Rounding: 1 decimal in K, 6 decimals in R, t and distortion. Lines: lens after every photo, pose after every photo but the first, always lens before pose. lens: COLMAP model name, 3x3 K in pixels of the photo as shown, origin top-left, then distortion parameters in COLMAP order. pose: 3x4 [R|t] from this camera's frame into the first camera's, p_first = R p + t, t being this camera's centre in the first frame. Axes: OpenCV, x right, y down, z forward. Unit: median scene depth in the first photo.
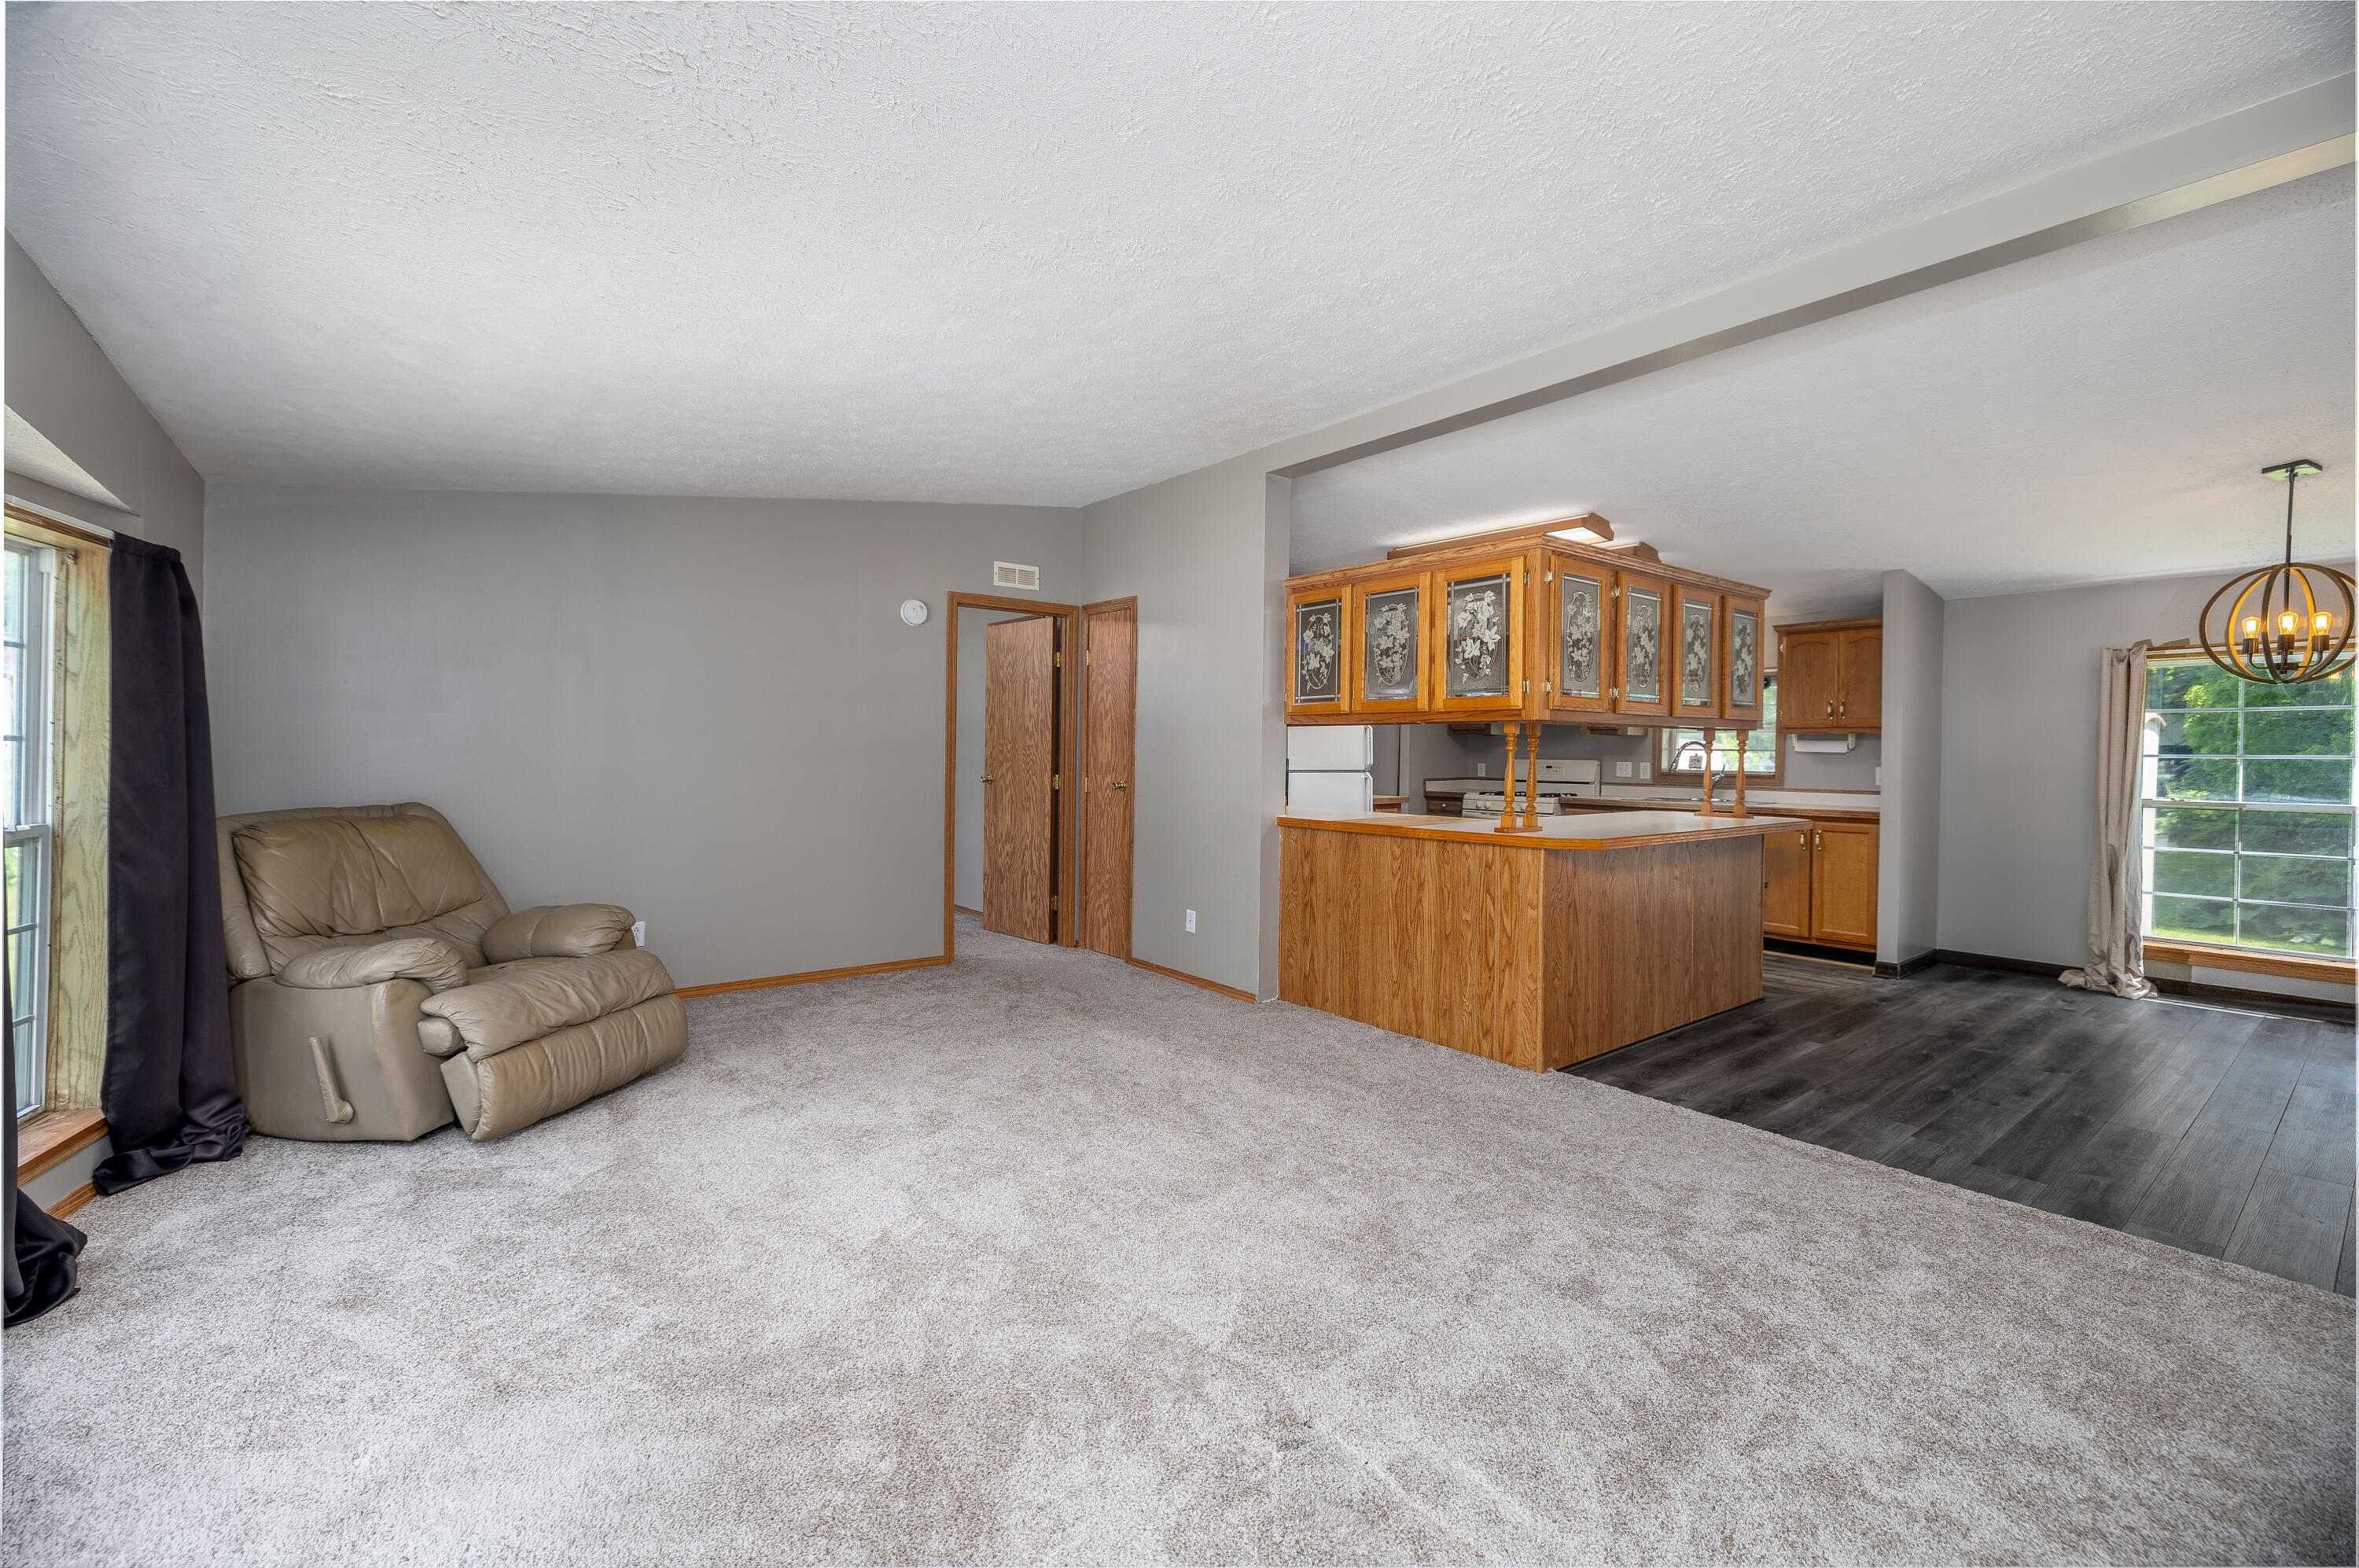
lens RADIAL K [[983.8, 0, 1165.4], [0, 983.8, 762.0], [0, 0, 1]] dist [0.003306, -0.000272]
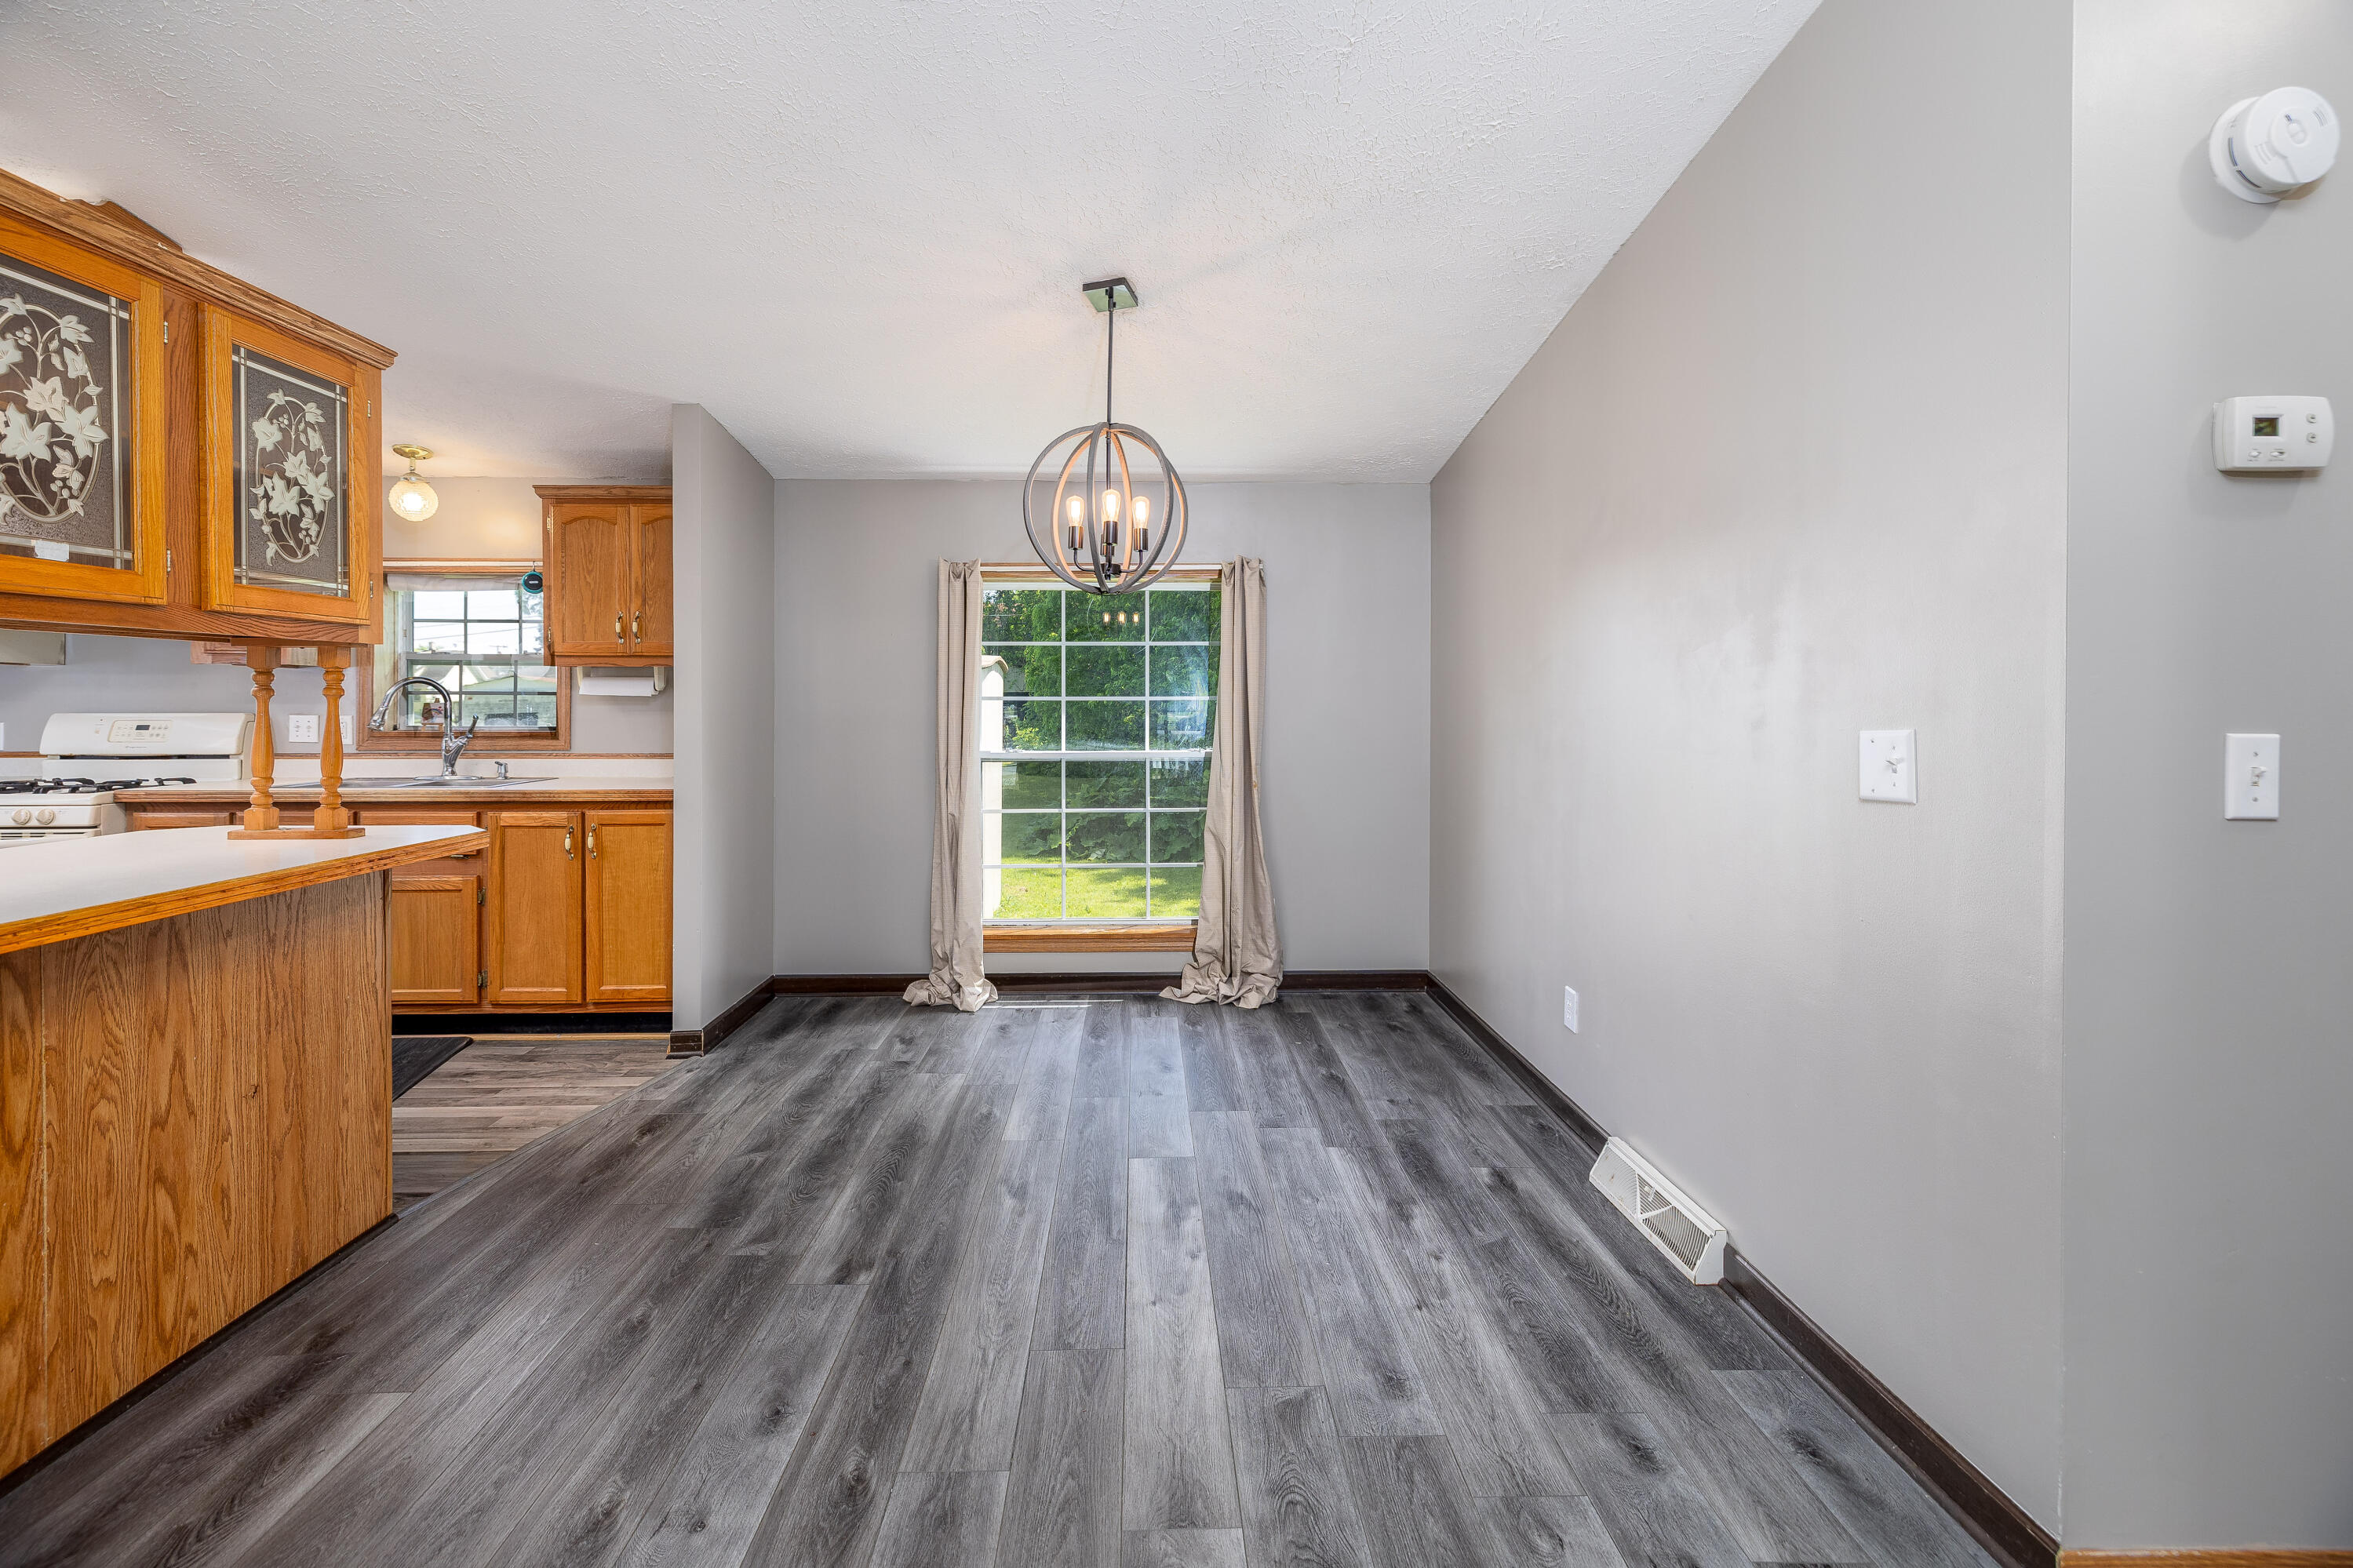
lens RADIAL K [[1064.1, 0, 1183.7], [0, 1064.1, 716.3], [0, 0, 1]] dist [0.004301, 0.000169]
pose [[0.582225, -0.018588, 0.812815, 0.382045], [0.013914, 0.999820, 0.012898, -0.000405], [-0.812908, 0.003800, 0.582379, 0.360573]]
